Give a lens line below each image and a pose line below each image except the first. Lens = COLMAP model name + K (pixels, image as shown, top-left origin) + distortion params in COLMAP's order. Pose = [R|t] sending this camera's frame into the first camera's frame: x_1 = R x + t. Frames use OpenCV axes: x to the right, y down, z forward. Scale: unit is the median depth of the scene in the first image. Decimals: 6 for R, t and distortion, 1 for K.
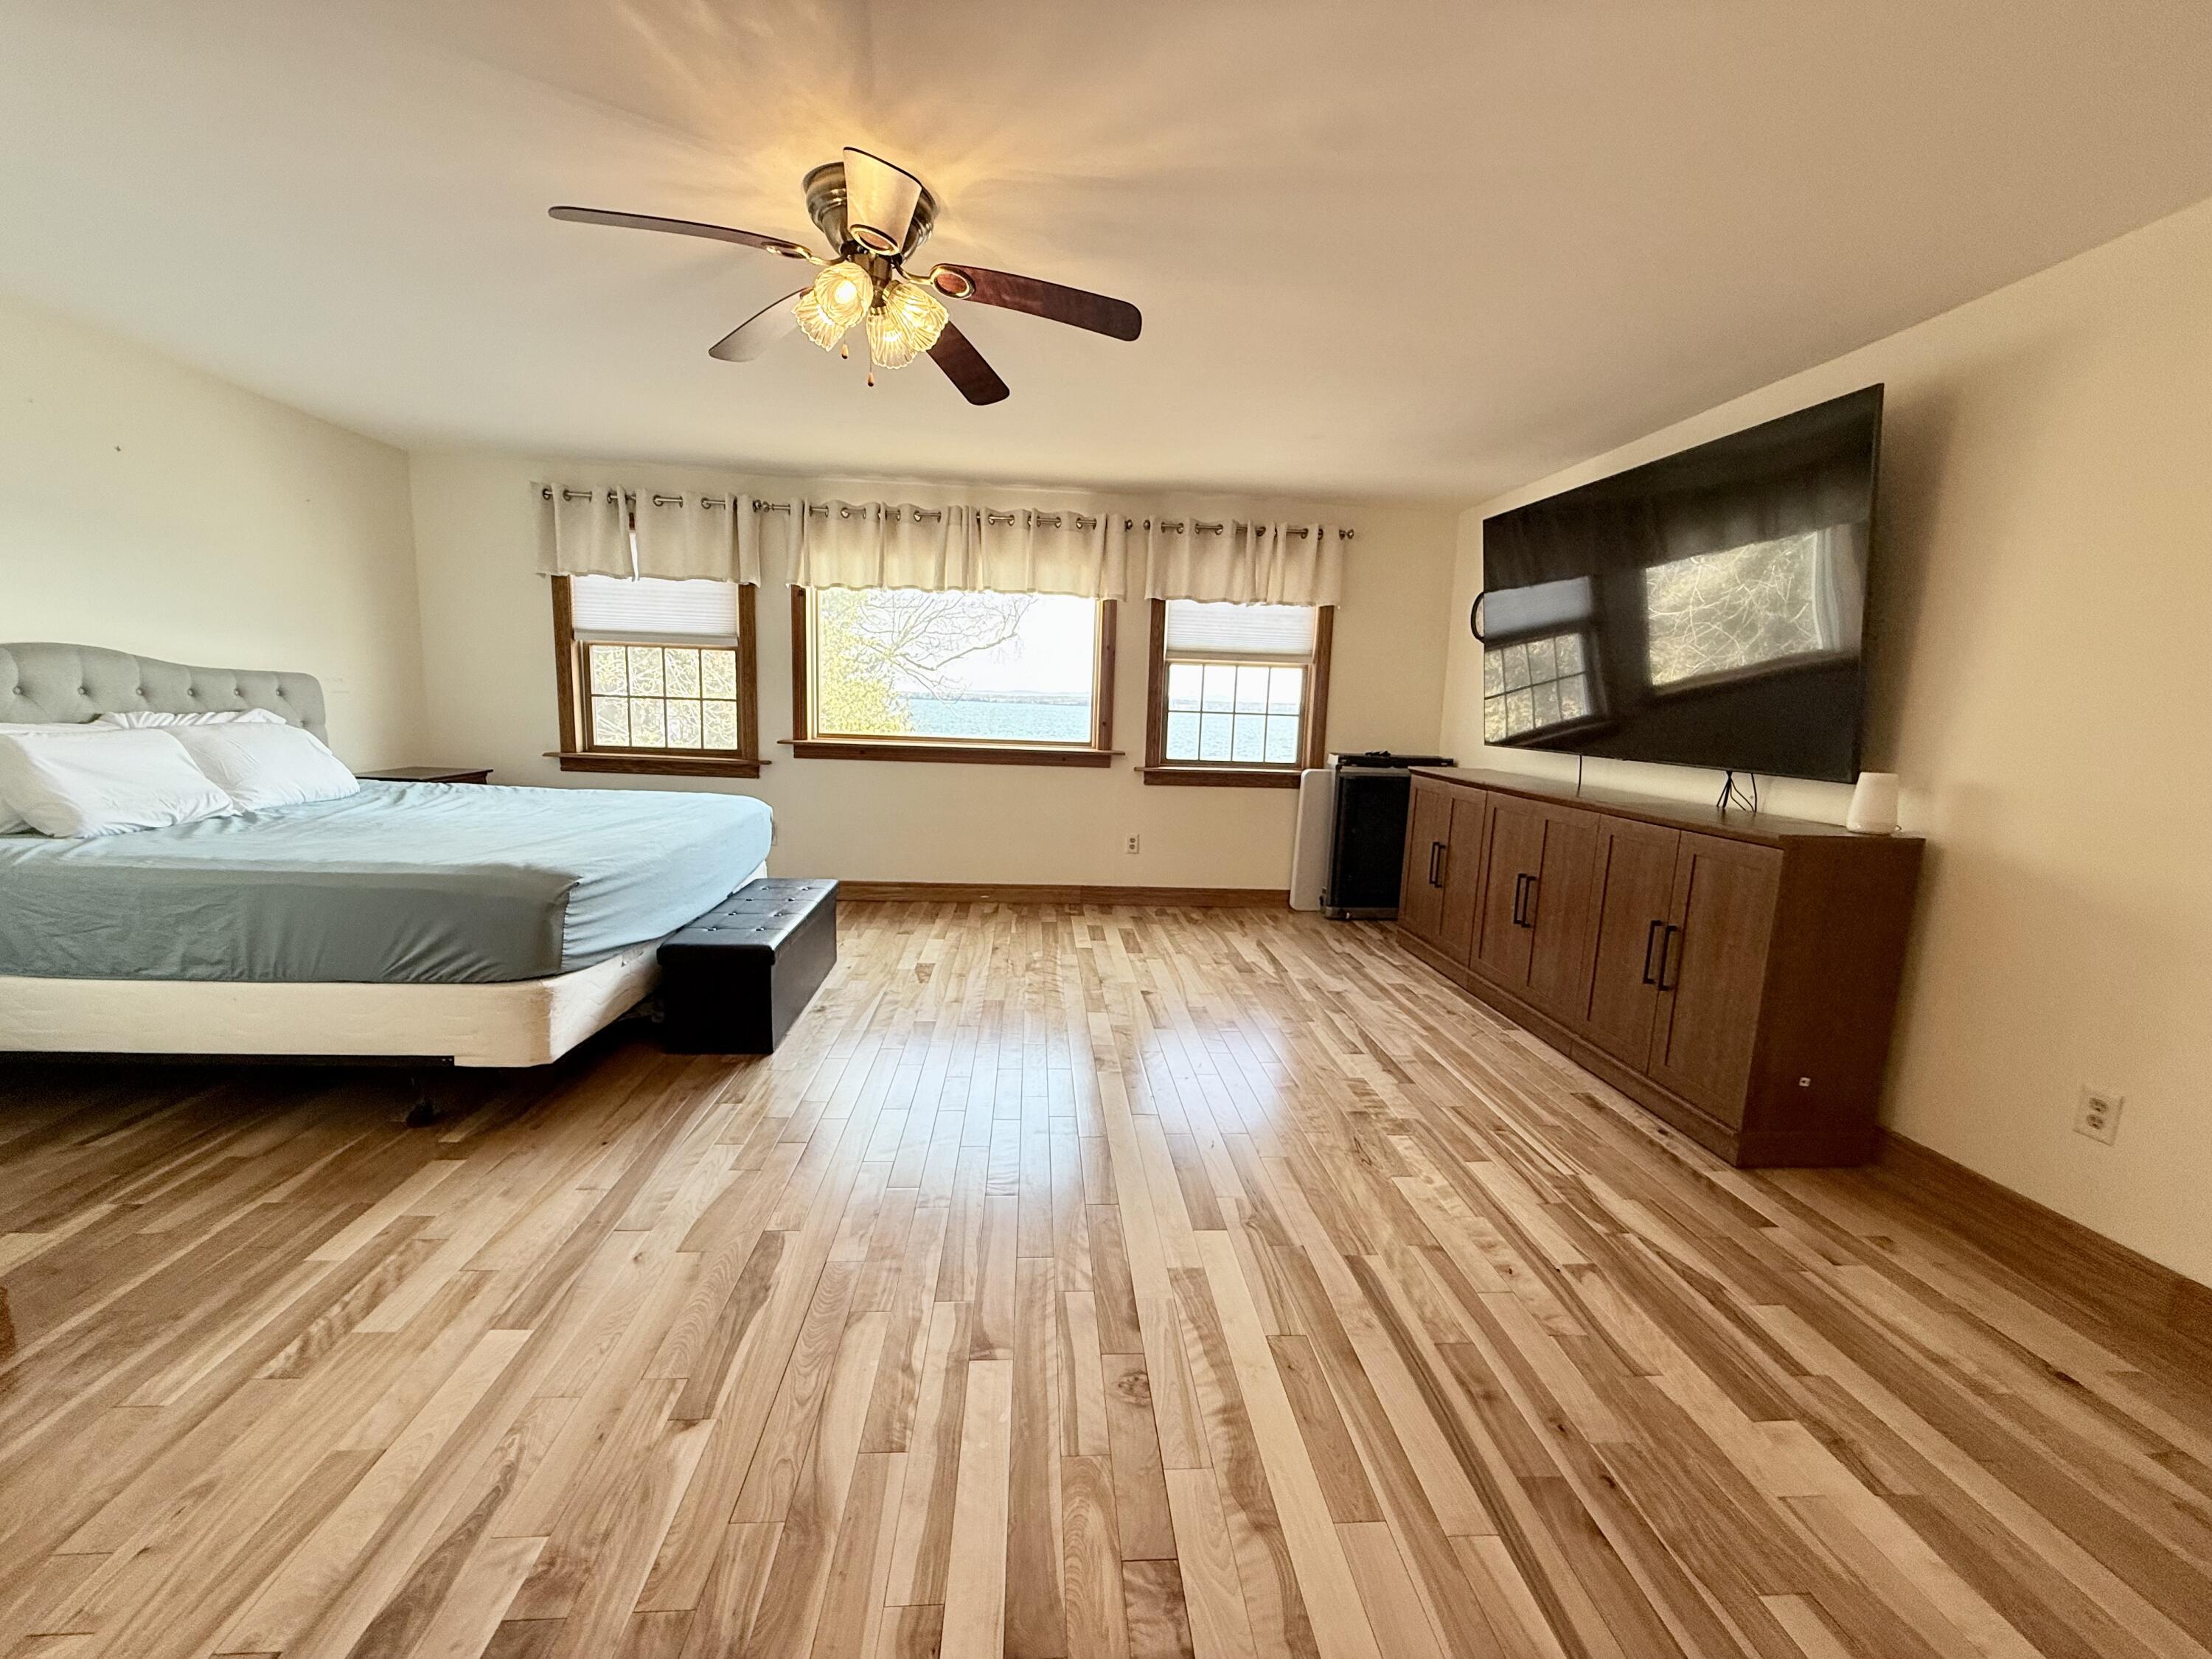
lens RADIAL K [[881.8, 0, 1100.9], [0, 881.8, 829.4], [0, 0, 1]] dist [0.000247, 0.000147]
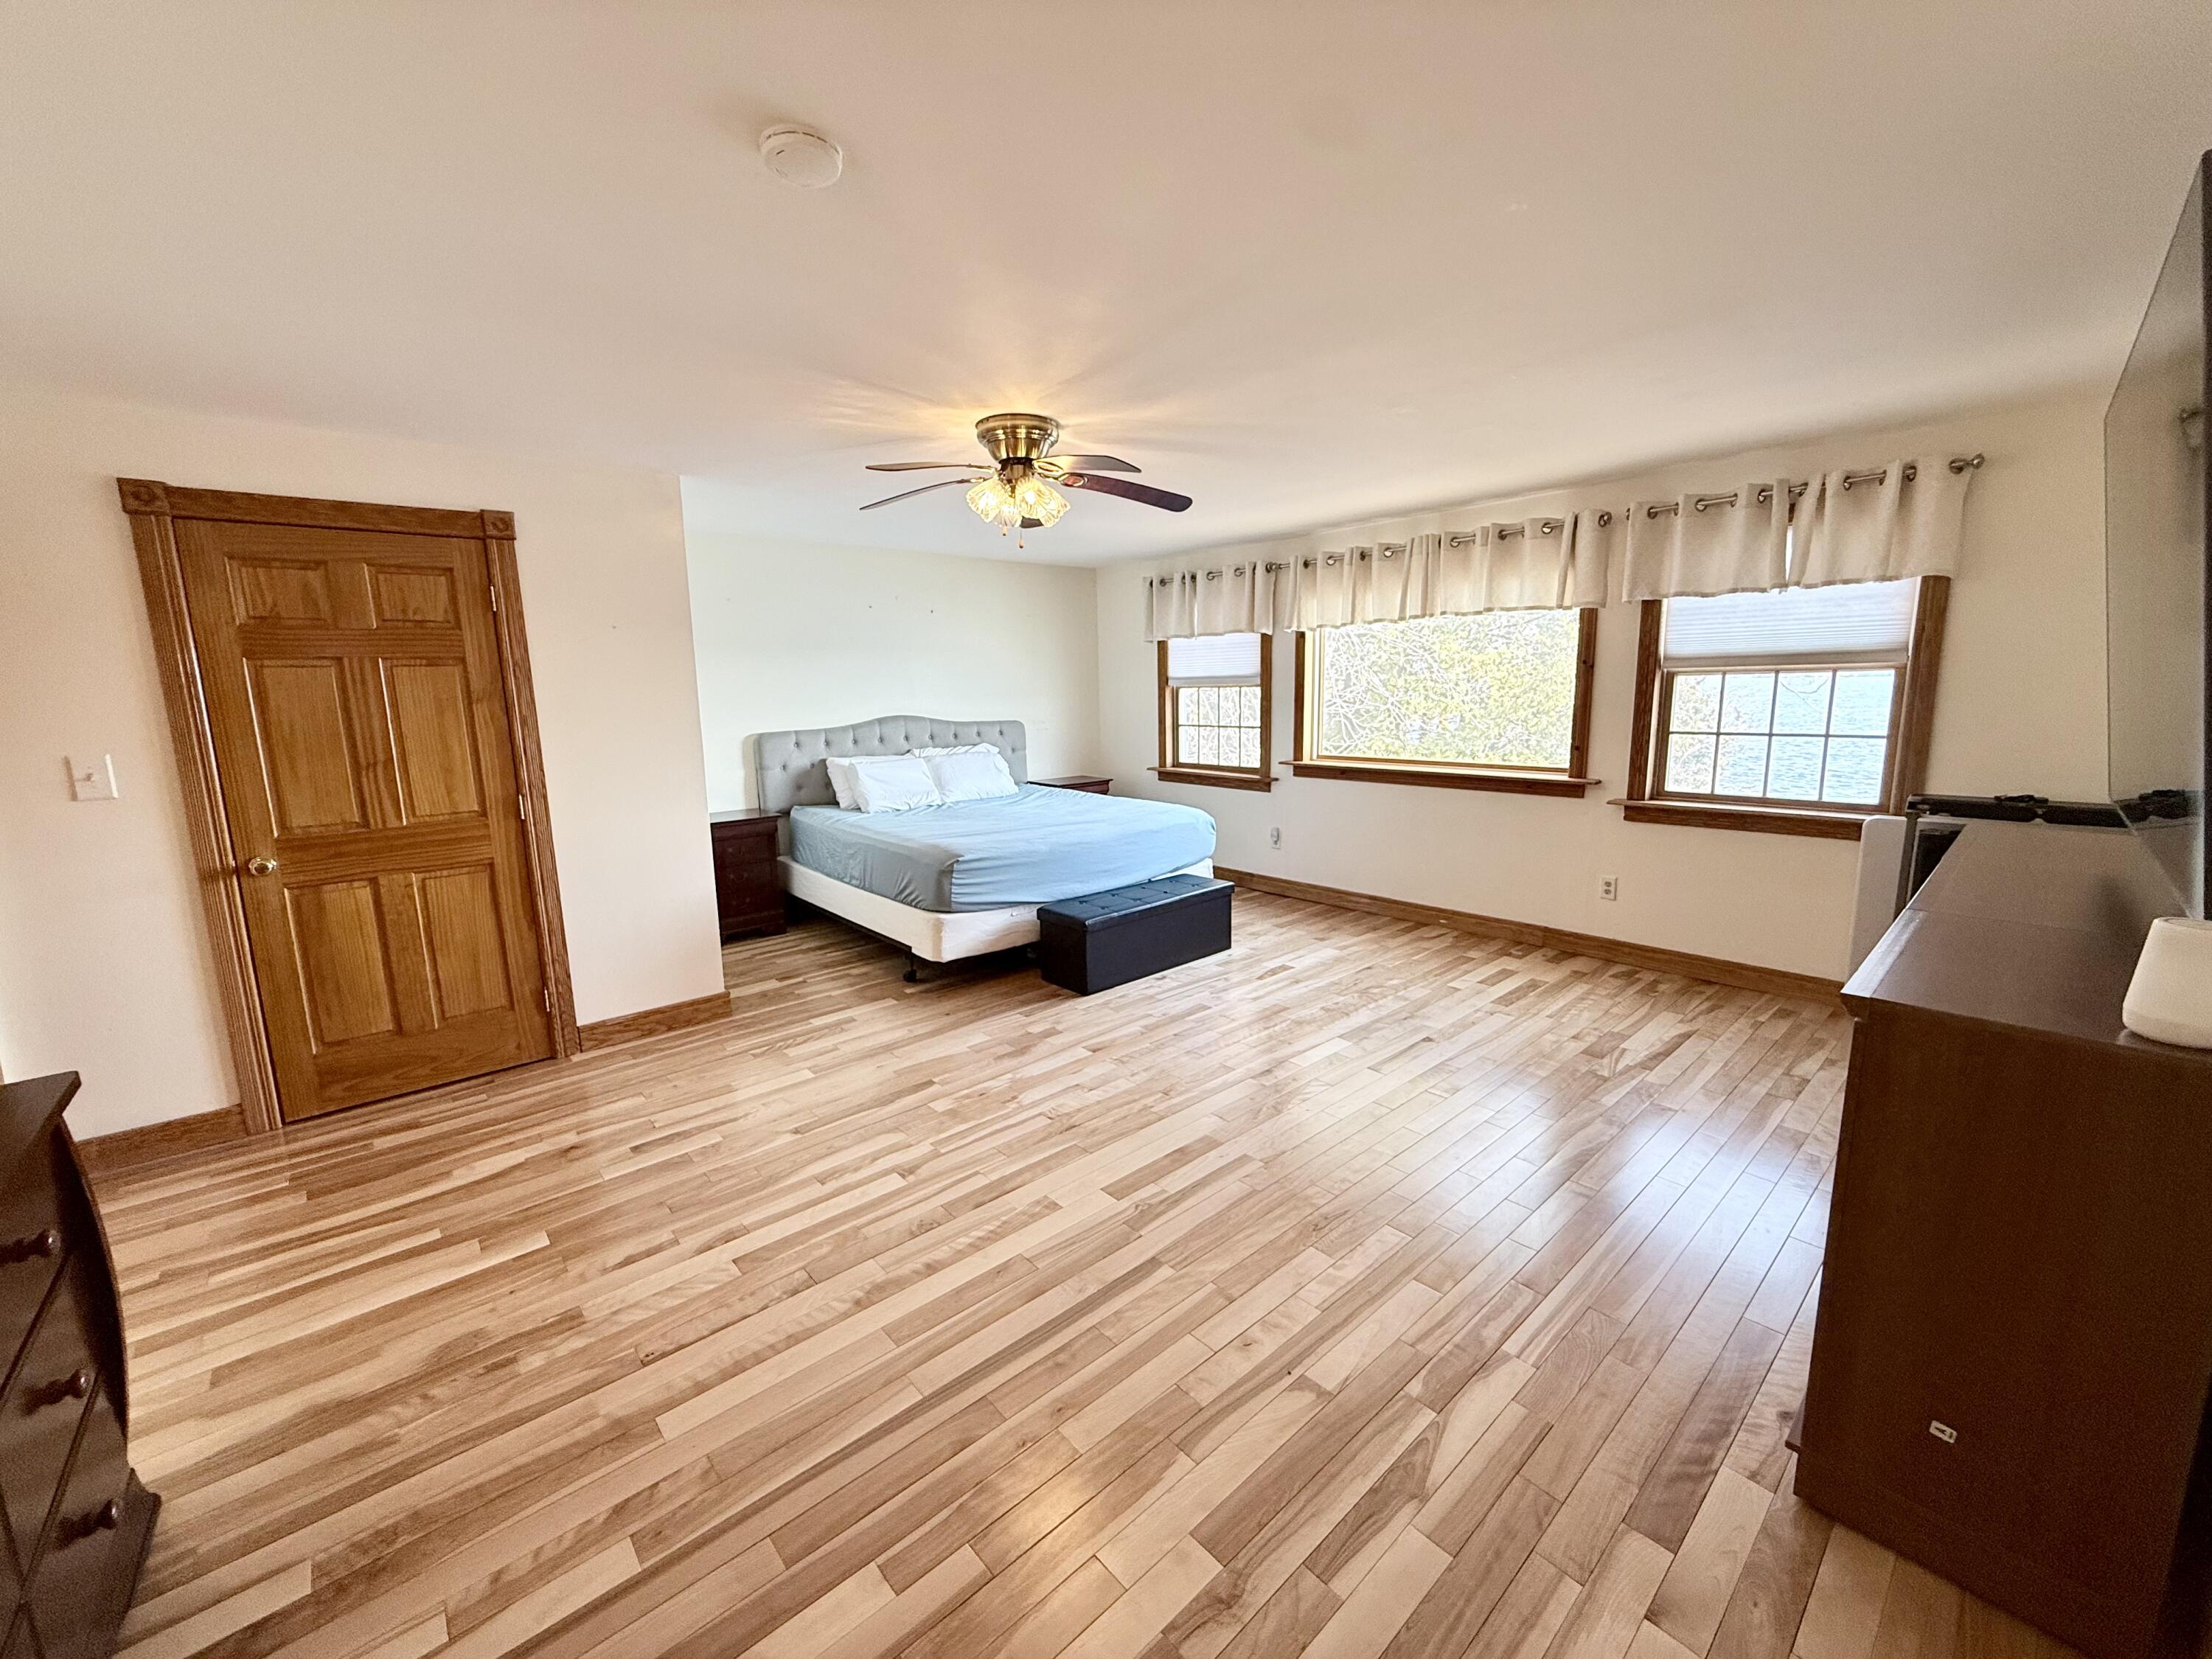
lens RADIAL K [[881.8, 0, 1100.9], [0, 881.8, 829.4], [0, 0, 1]] dist [0.000247, 0.000147]
pose [[0.597145, 0.080493, -0.798084, 0.532997], [-0.073505, 0.996257, 0.045482, -0.055194], [0.798758, 0.031504, 0.600827, 0.117417]]
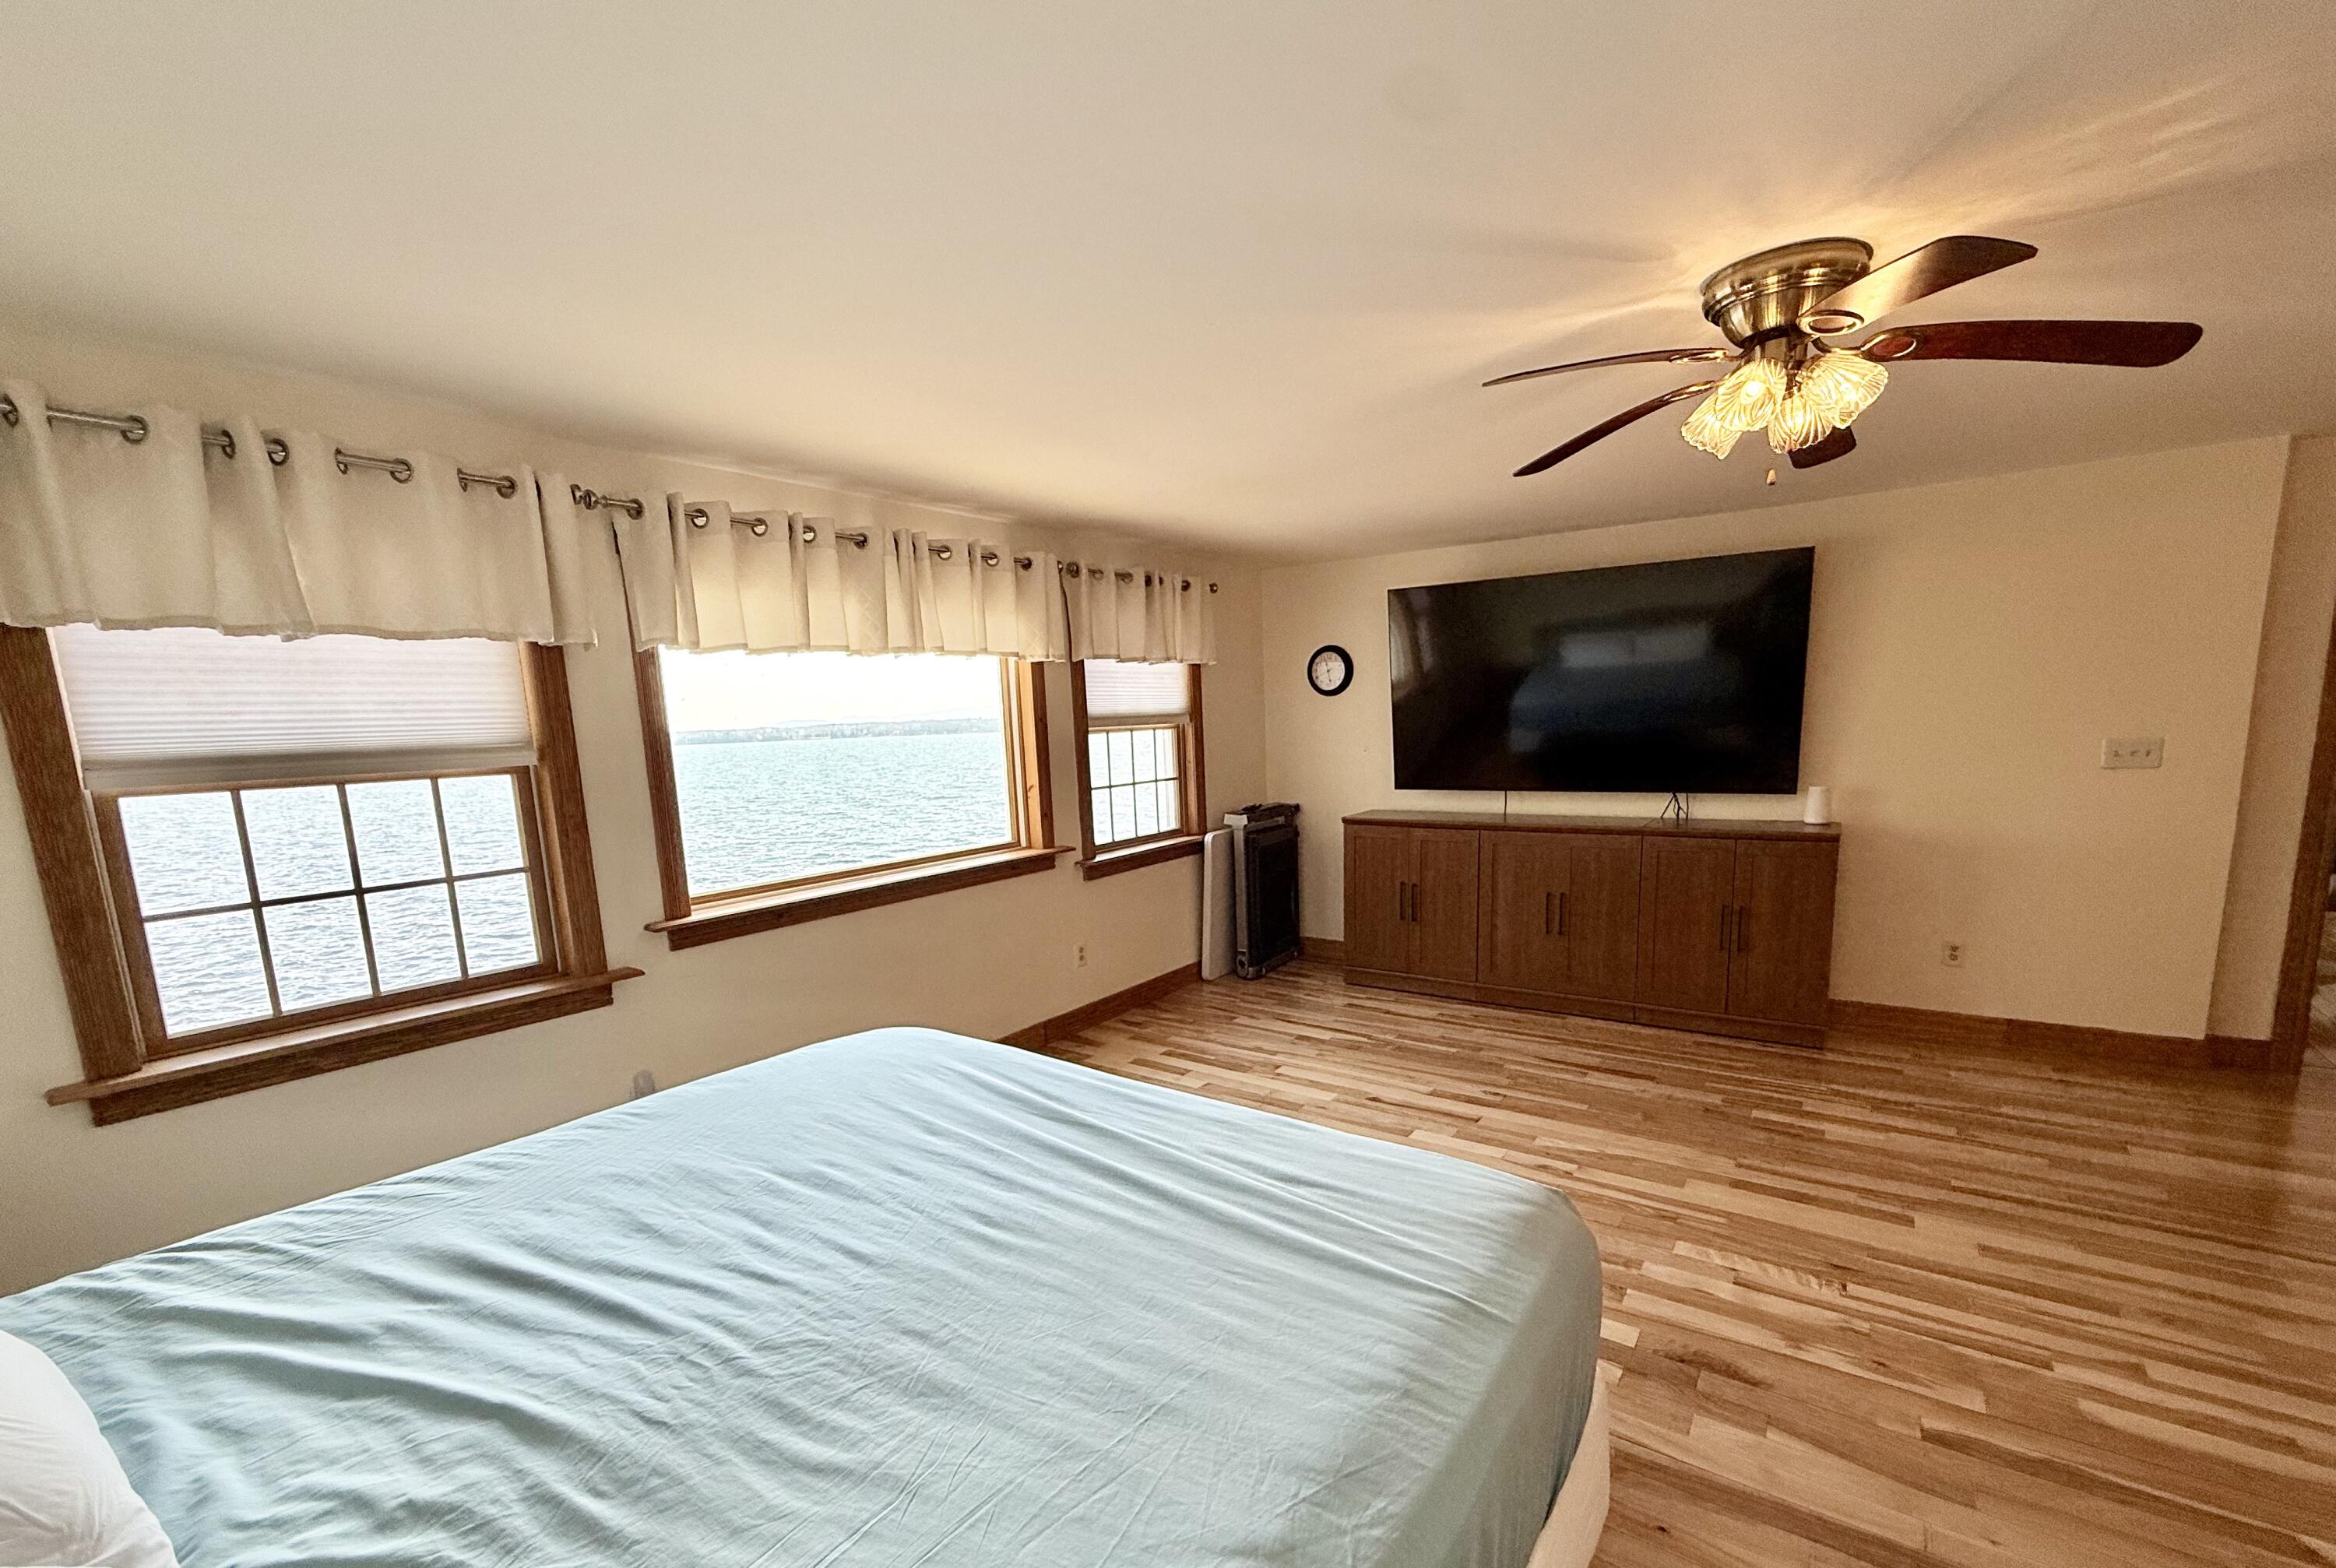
lens RADIAL K [[964.3, 0, 1170.2], [0, 964.3, 876.1], [0, 0, 1]] dist [-0.002742, 0.000123]
pose [[0.640154, -0.182859, 0.746168, -0.725504], [0.171180, 0.980793, 0.093498, -0.159728], [-0.748933, 0.067876, 0.659160, 0.431247]]
